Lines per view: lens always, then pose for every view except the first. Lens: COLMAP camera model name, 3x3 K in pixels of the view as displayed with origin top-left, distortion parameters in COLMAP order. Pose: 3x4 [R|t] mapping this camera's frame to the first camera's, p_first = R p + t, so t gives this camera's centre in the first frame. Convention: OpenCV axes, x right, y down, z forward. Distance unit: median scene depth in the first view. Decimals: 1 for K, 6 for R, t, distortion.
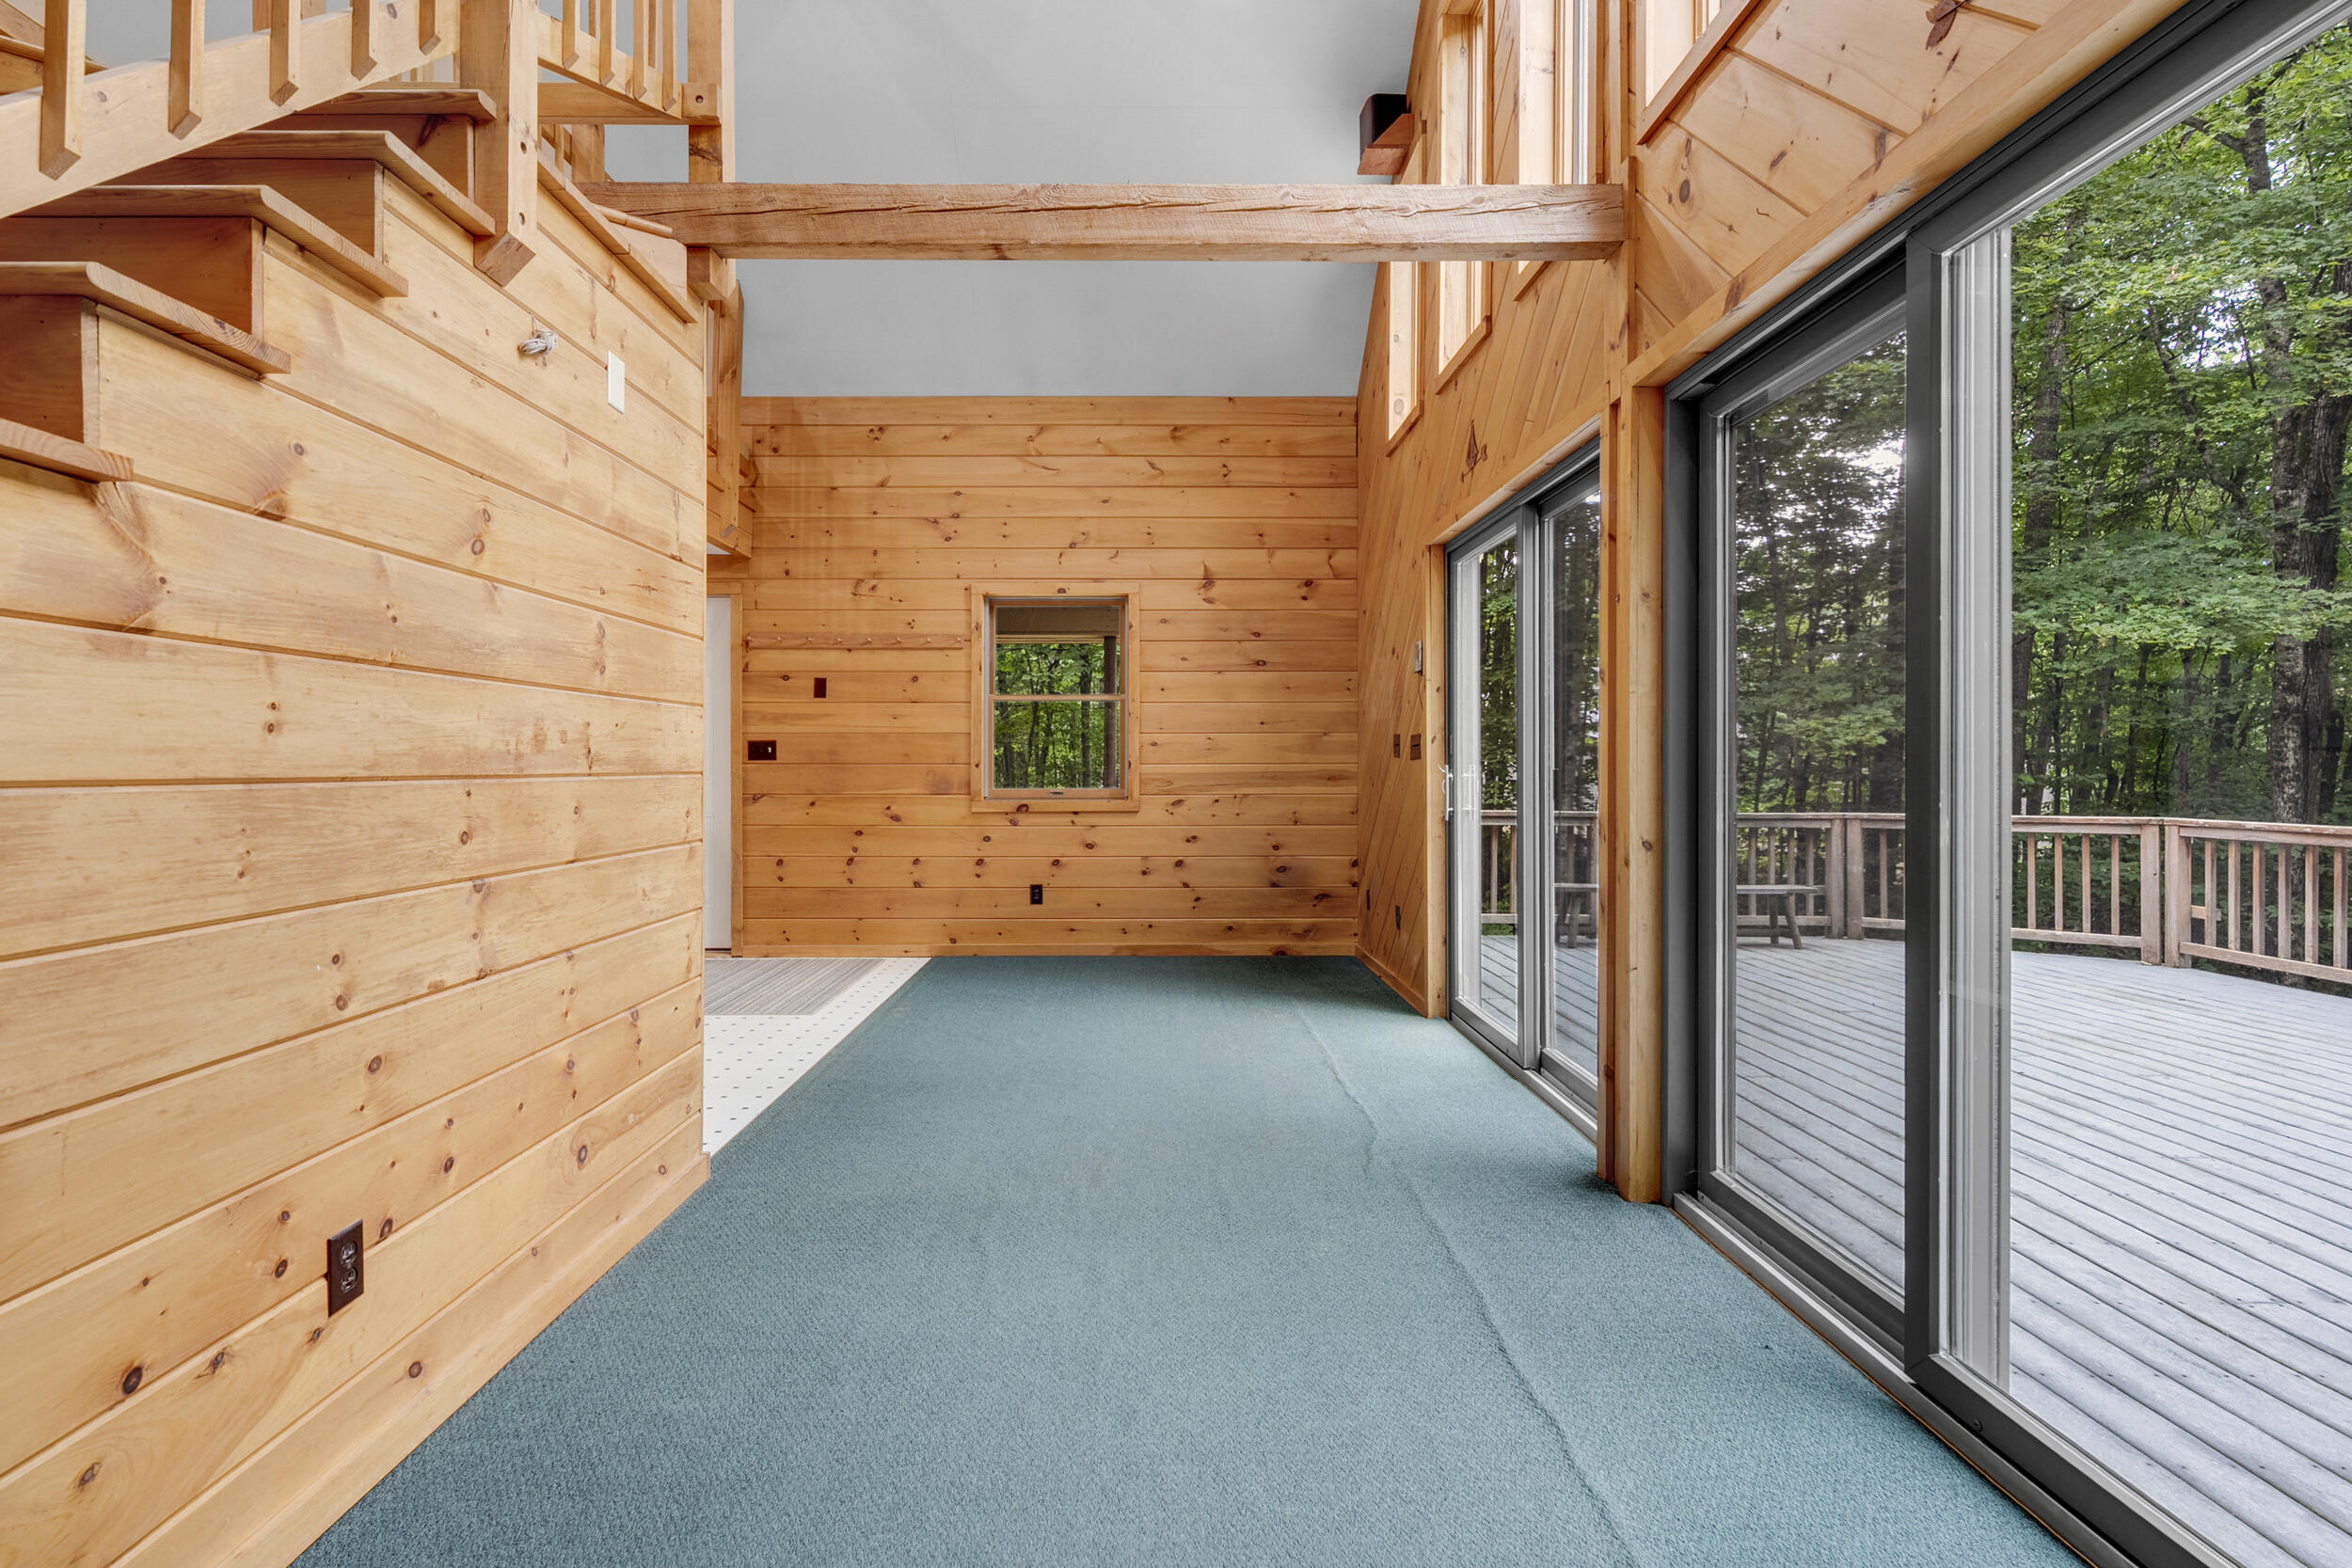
lens RADIAL K [[1094.1, 0, 1176.0], [0, 1094.1, 784.0], [0, 0, 1]] dist [0.001552, 0.000709]
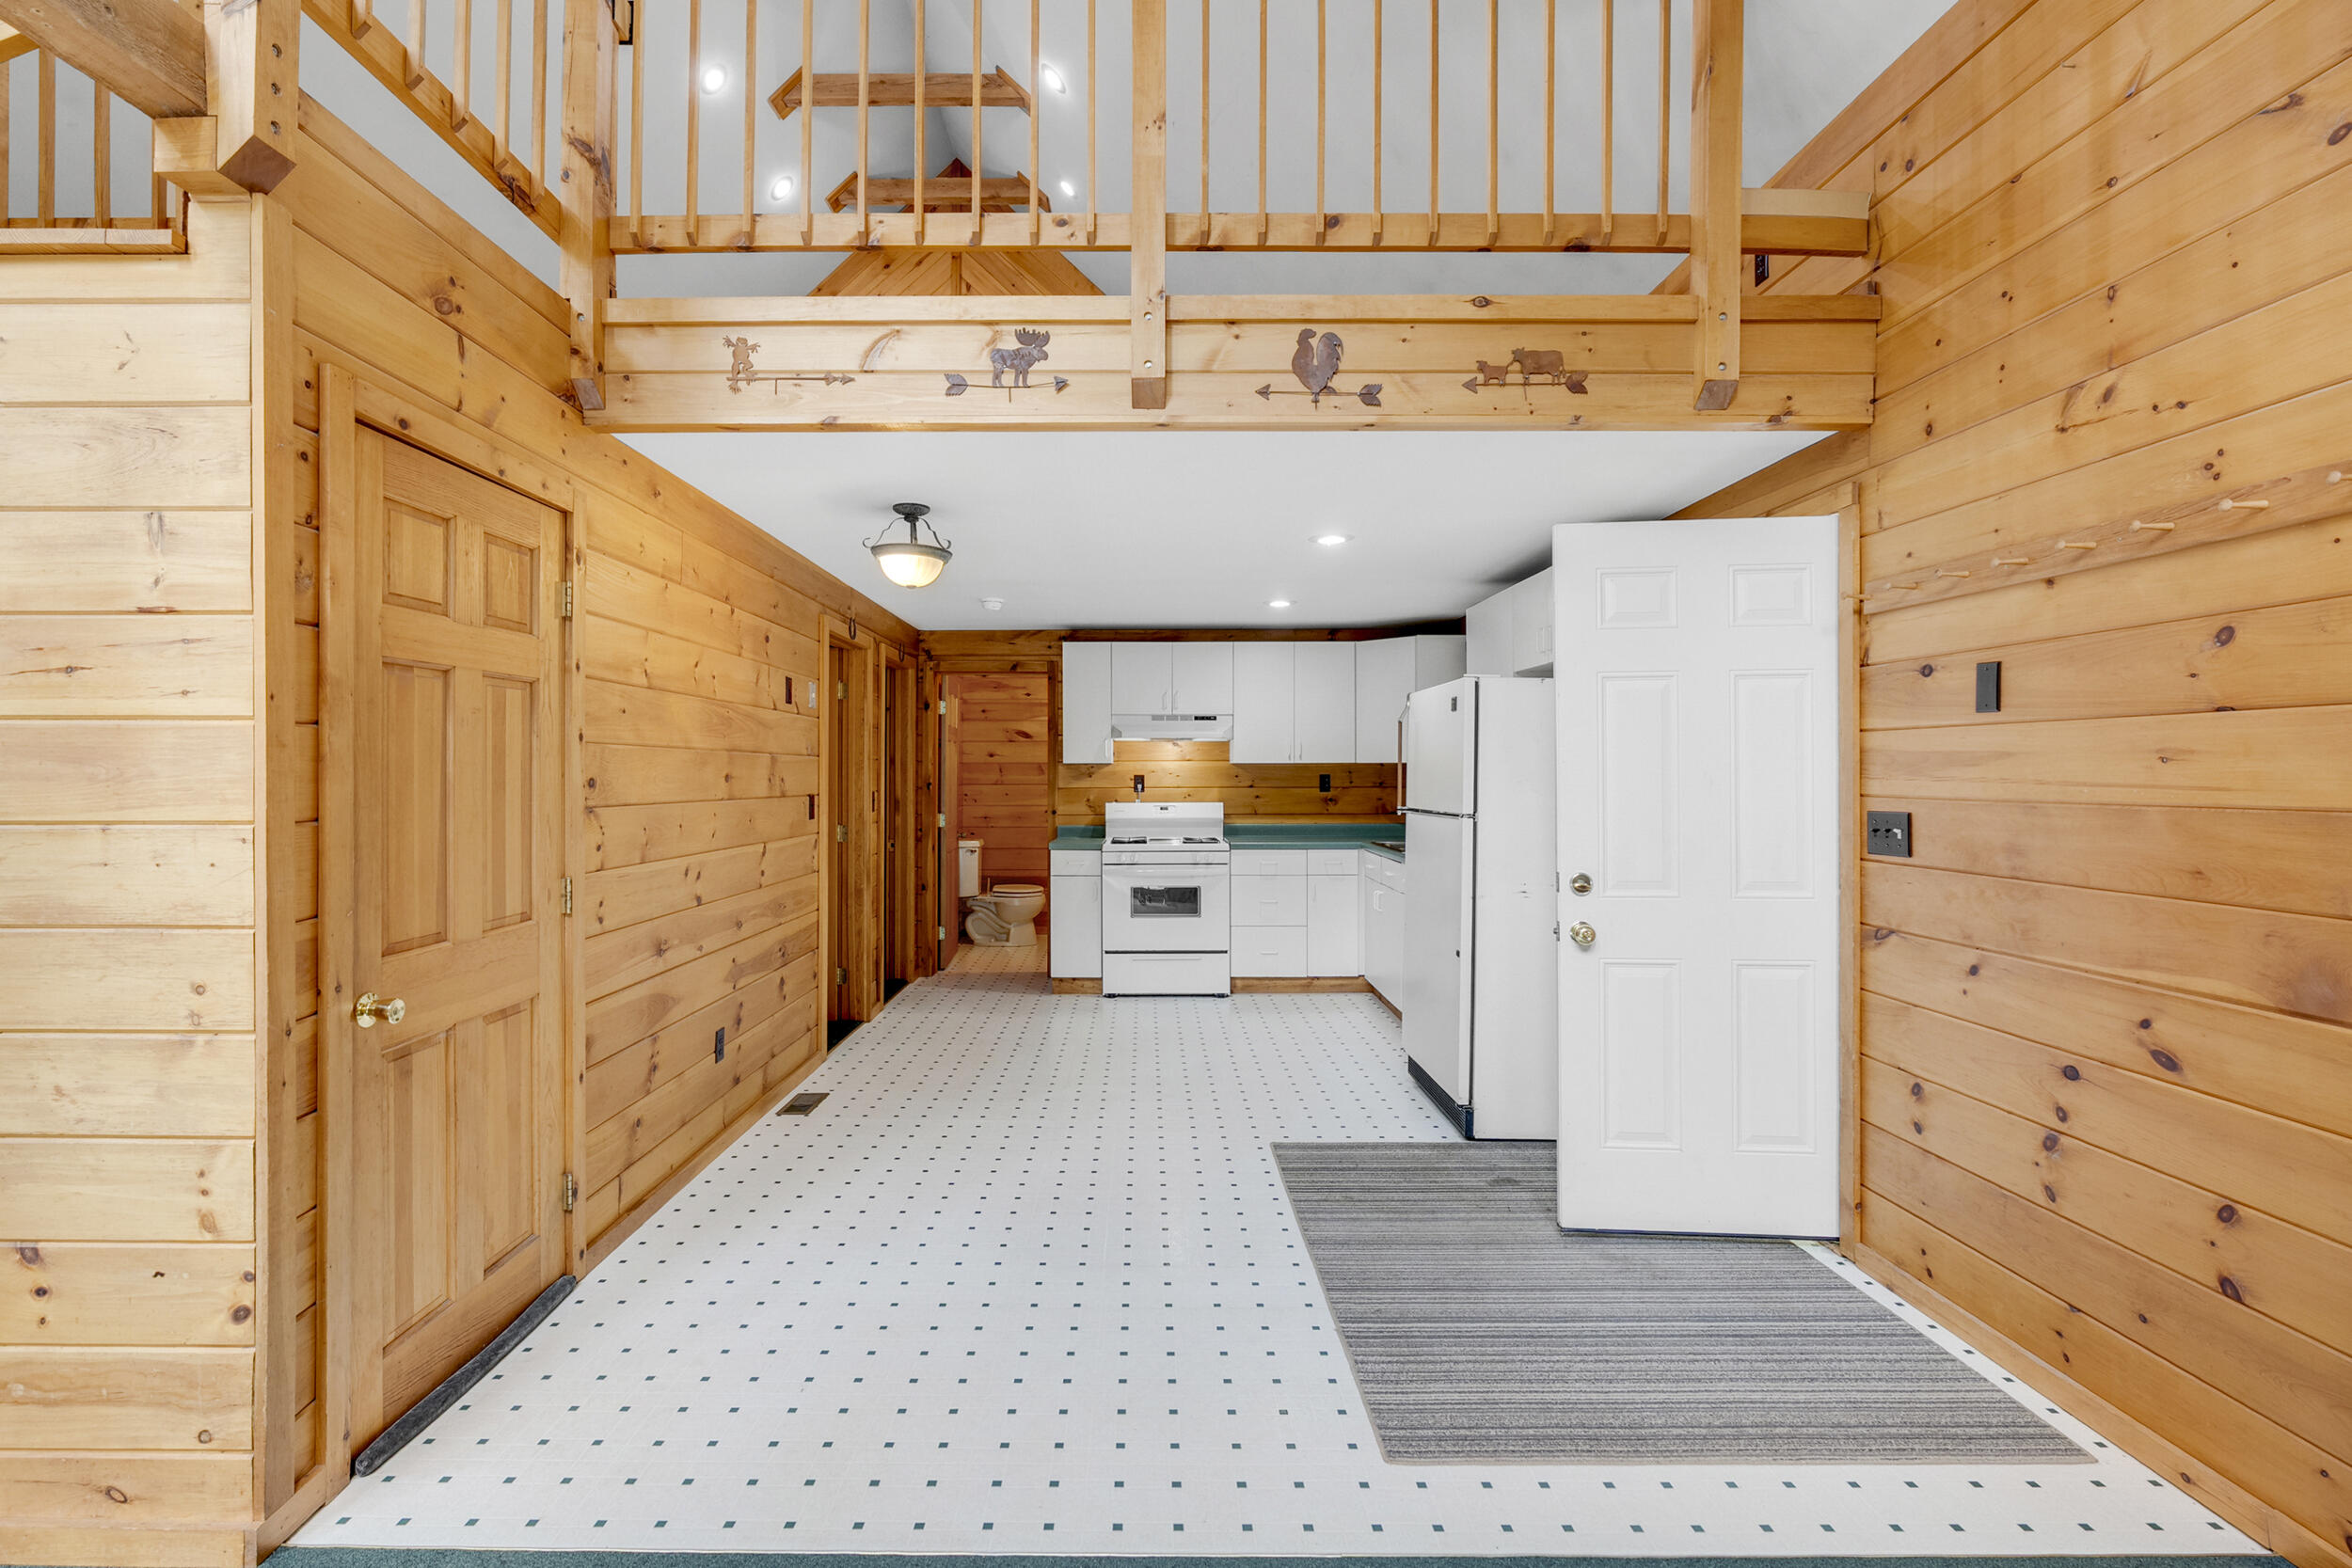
lens RADIAL K [[1080.4, 0, 1166.0], [0, 1080.4, 769.6], [0, 0, 1]] dist [-0.000355, -0.000228]
pose [[-0.028587, -0.003281, -0.999586, 0.082669], [-0.019010, 0.999816, -0.002738, -0.050641], [0.999411, 0.018923, -0.028644, 0.707137]]
